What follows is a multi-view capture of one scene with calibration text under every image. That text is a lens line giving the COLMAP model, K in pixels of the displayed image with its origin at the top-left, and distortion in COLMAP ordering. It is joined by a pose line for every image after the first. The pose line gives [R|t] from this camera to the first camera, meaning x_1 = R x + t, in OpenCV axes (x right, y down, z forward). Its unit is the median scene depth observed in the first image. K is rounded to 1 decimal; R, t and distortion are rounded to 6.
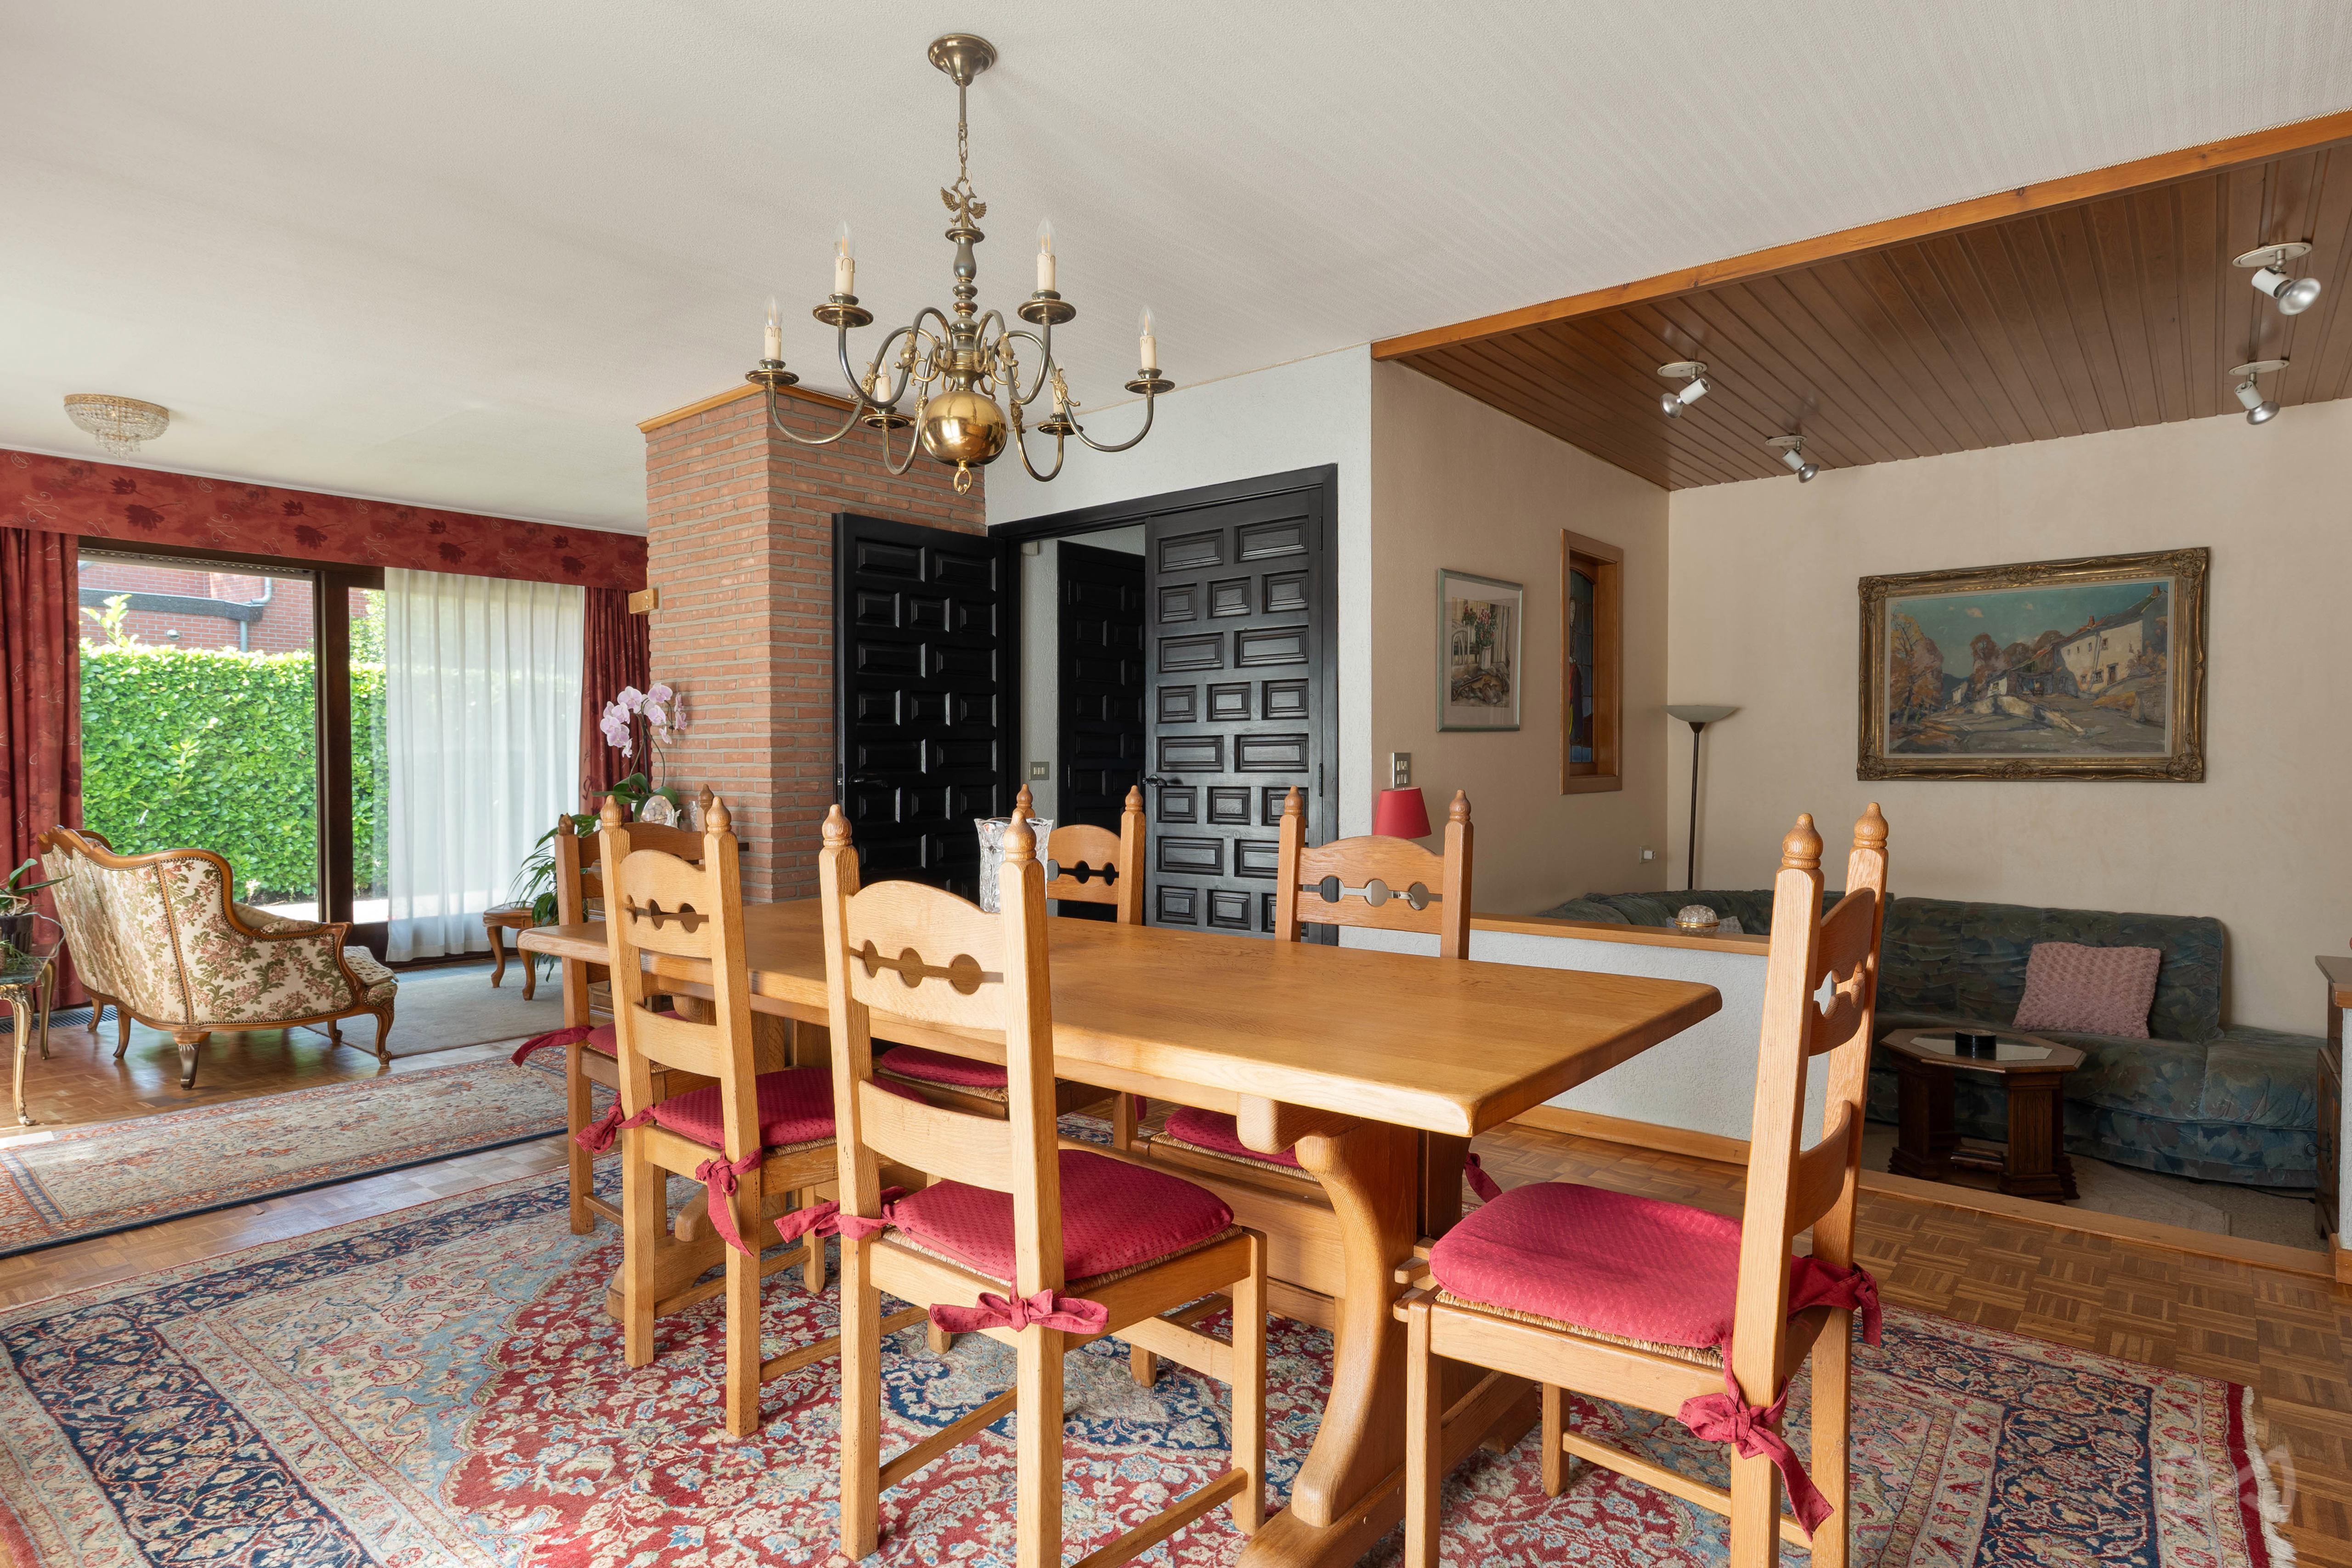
lens RADIAL K [[1260.6, 0, 1191.8], [0, 1260.6, 782.1], [0, 0, 1]] dist [0.005371, -0.000643]
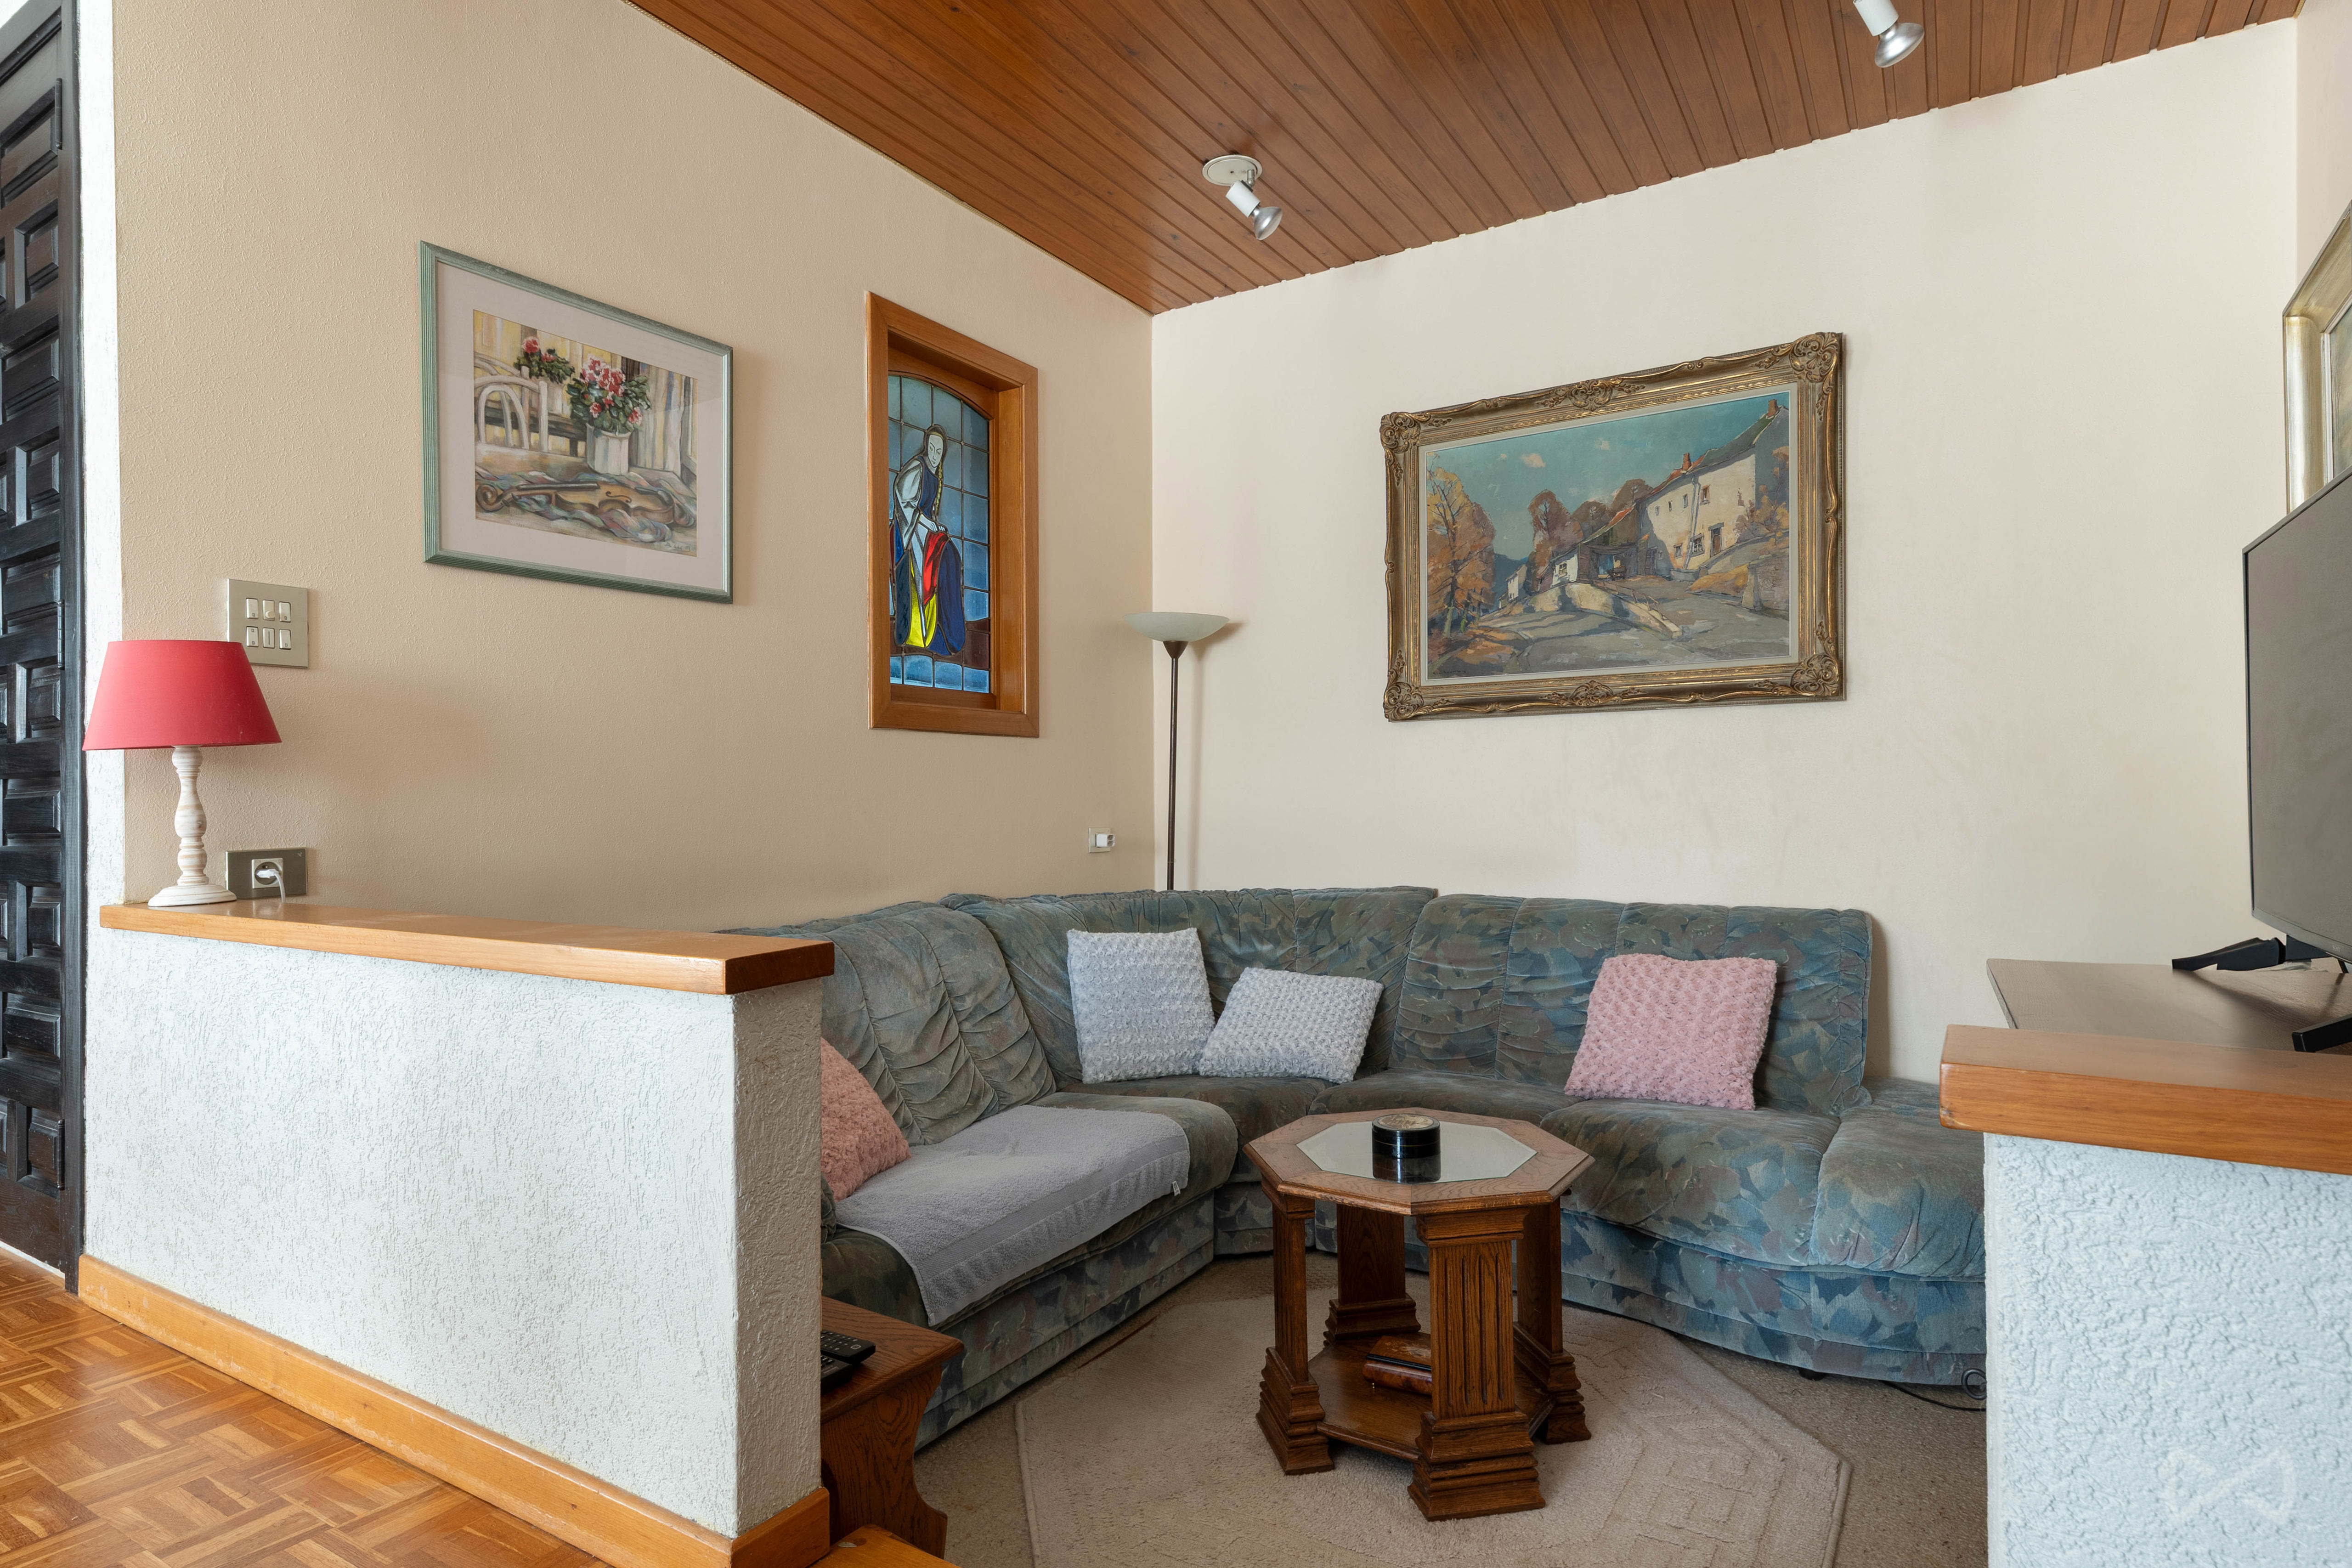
lens RADIAL K [[1249.8, 0, 1176.6], [0, 1249.8, 801.0], [0, 0, 1]] dist [-0.016292, 0.042053]
pose [[0.992741, -0.006607, 0.120089, 0.380723], [0.009272, 0.999723, -0.021650, 0.061054], [-0.119913, 0.022606, 0.992527, 0.405228]]
